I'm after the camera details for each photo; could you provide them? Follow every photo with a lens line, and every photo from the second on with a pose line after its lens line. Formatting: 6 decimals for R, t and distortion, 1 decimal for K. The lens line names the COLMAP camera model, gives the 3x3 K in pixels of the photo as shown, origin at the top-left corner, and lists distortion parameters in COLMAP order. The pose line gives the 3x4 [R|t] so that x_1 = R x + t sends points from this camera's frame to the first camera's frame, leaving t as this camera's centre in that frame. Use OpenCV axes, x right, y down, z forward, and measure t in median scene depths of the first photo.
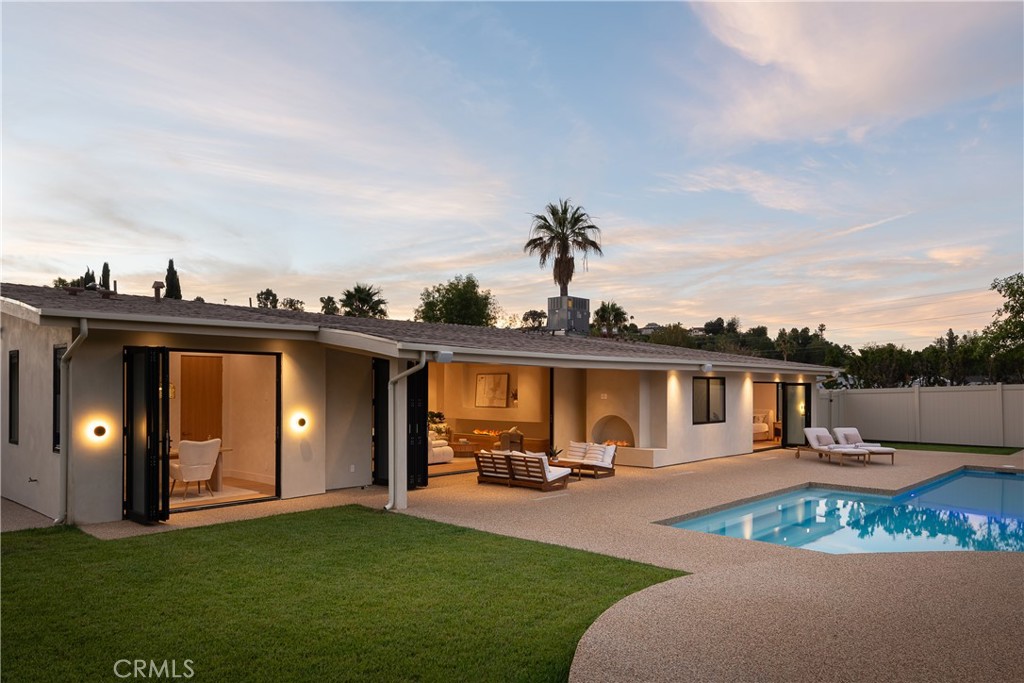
lens RADIAL K [[706.1, 0, 513.5], [0, 706.1, 380.2], [0, 0, 1]] dist [0.003649, -0.001285]
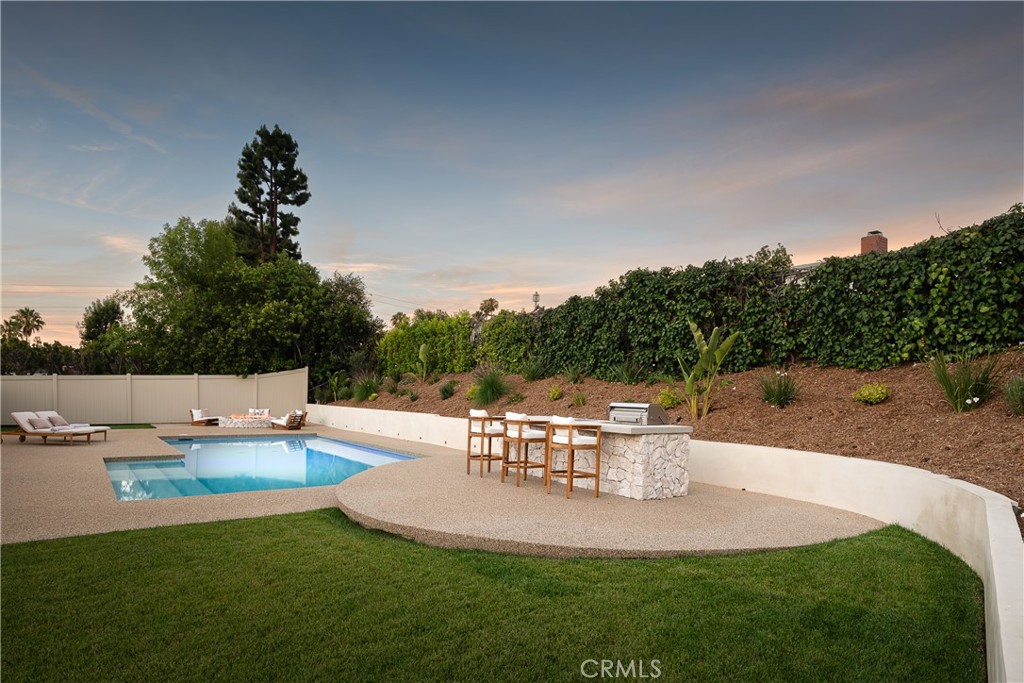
lens RADIAL K [[564.1, 0, 512.9], [0, 564.1, 391.6], [0, 0, 1]] dist [0.002253, -0.000493]
pose [[0.127525, 0.003666, 0.991829, -0.280005], [-0.025307, 0.999680, -0.000441, 0.021044], [-0.991512, -0.025043, 0.127577, 0.212705]]
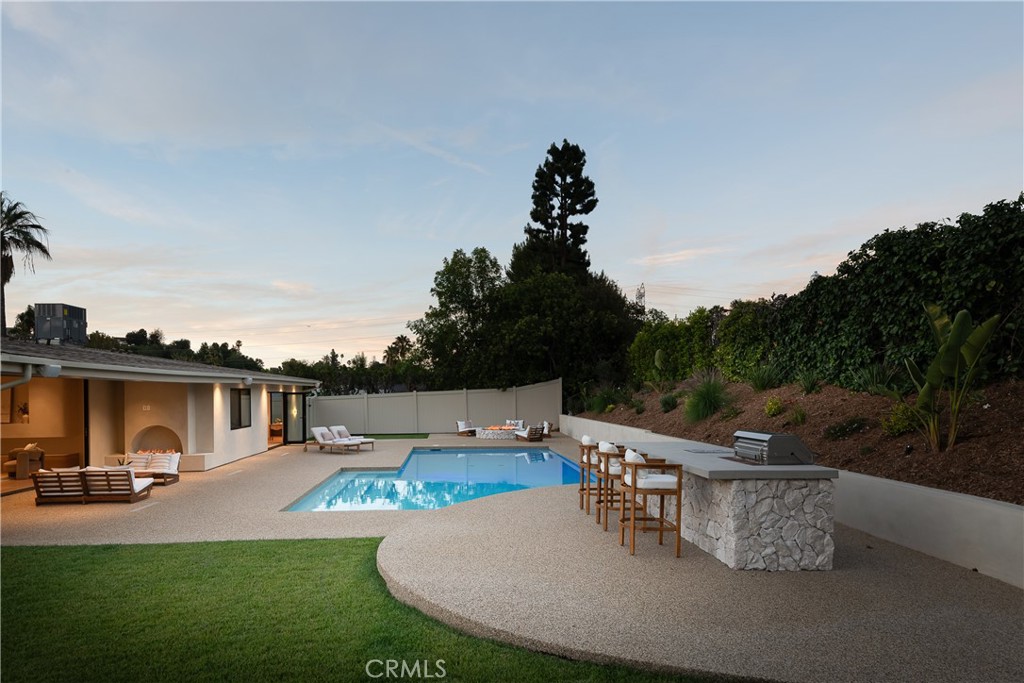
lens RADIAL K [[595.7, 0, 511.2], [0, 595.7, 389.9], [0, 0, 1]] dist [0.002002, -0.001198]
pose [[0.664556, -0.006421, 0.747211, -0.153733], [0.003992, 0.999979, 0.005043, -0.005094], [-0.747228, -0.000369, 0.664568, 0.011271]]
